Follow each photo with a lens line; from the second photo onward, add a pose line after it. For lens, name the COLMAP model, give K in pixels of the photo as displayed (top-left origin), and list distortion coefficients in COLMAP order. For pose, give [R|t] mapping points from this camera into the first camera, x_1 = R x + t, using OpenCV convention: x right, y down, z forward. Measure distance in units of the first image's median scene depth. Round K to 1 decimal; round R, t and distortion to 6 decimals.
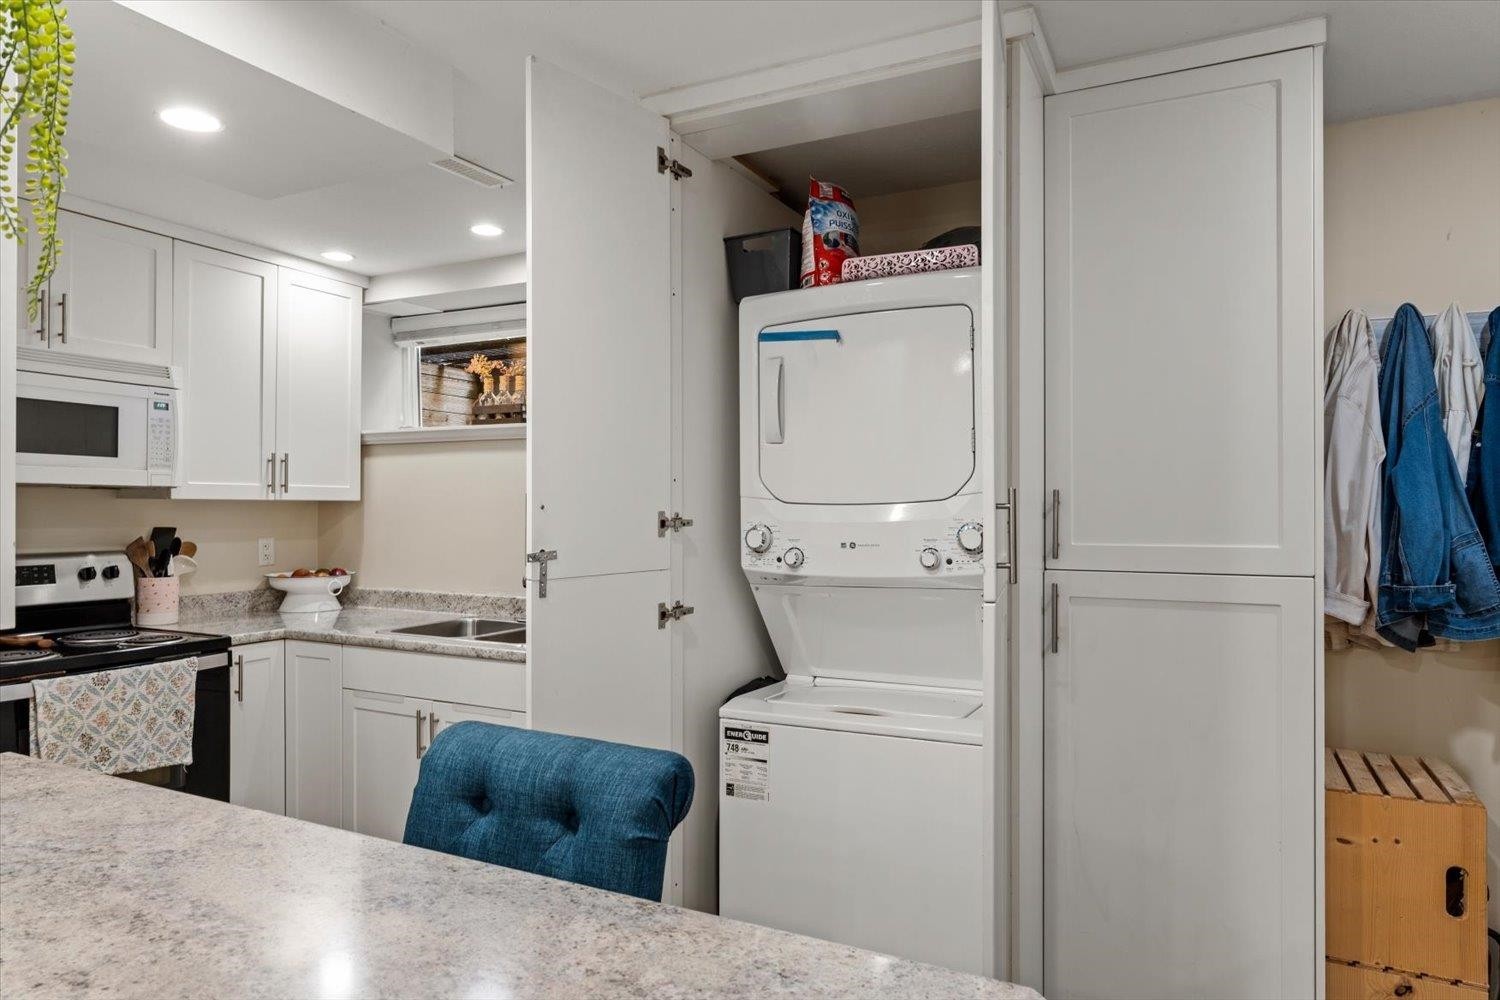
lens RADIAL K [[906.5, 0, 724.7], [0, 906.5, 496.8], [0, 0, 1]] dist [-0.001083, 0.000452]
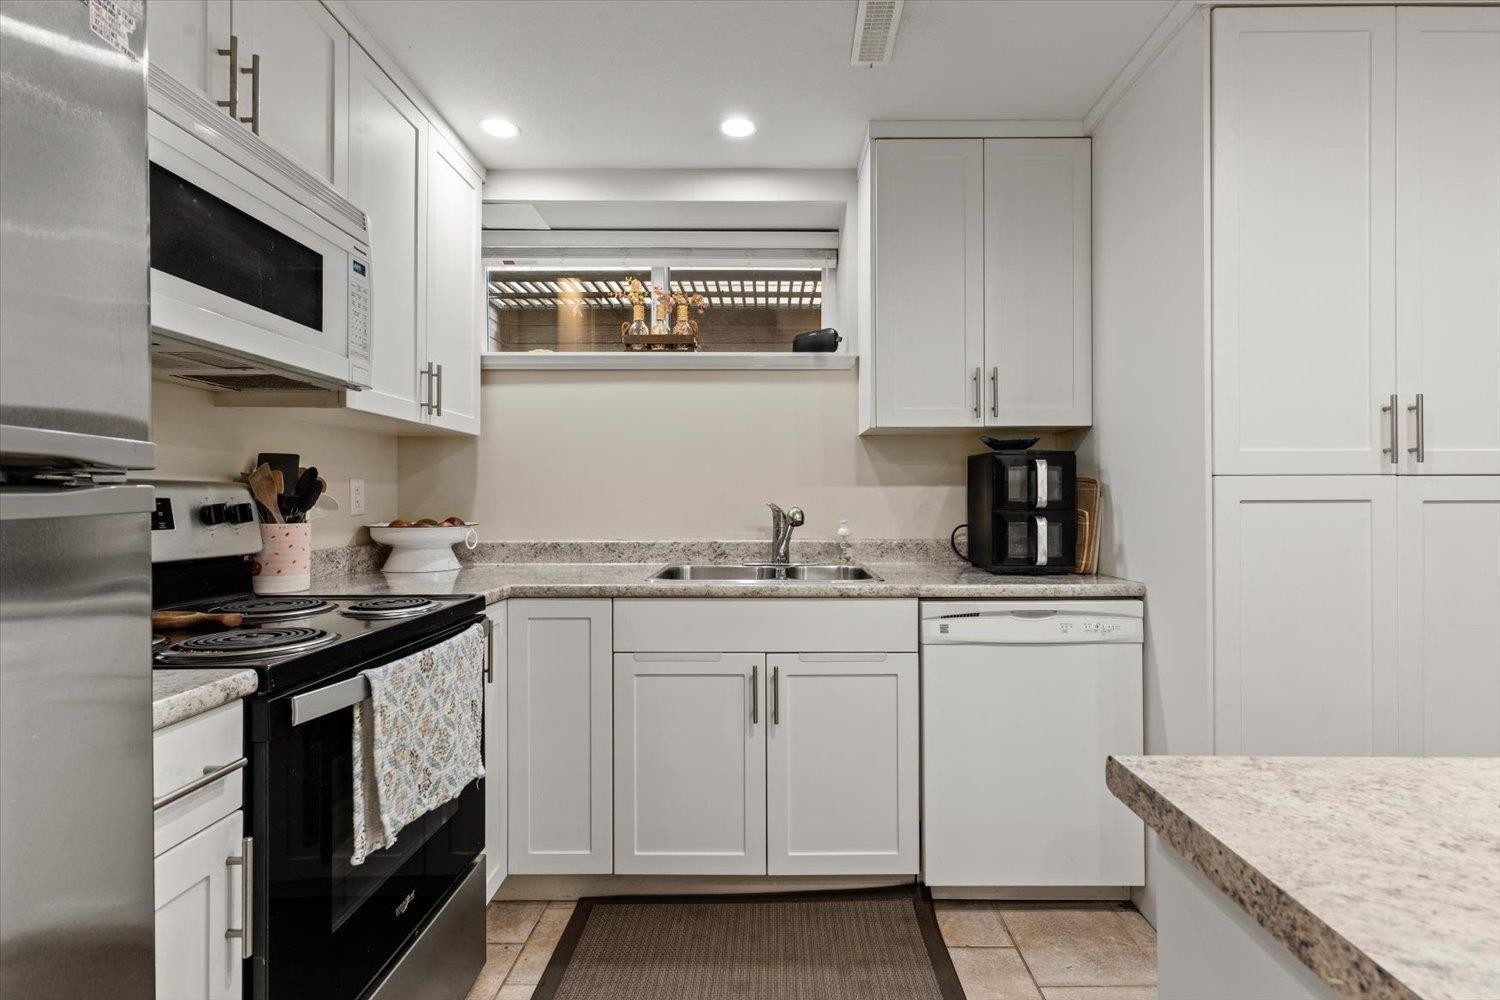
lens RADIAL K [[721.3, 0, 751.2], [0, 721.3, 492.8], [0, 0, 1]] dist [-0.000773, -0.000217]
pose [[0.896212, 0.001619, 0.443623, -0.590751], [-0.002635, 0.999995, 0.001673, 0.067970], [-0.443618, -0.002668, 0.896212, 0.372735]]
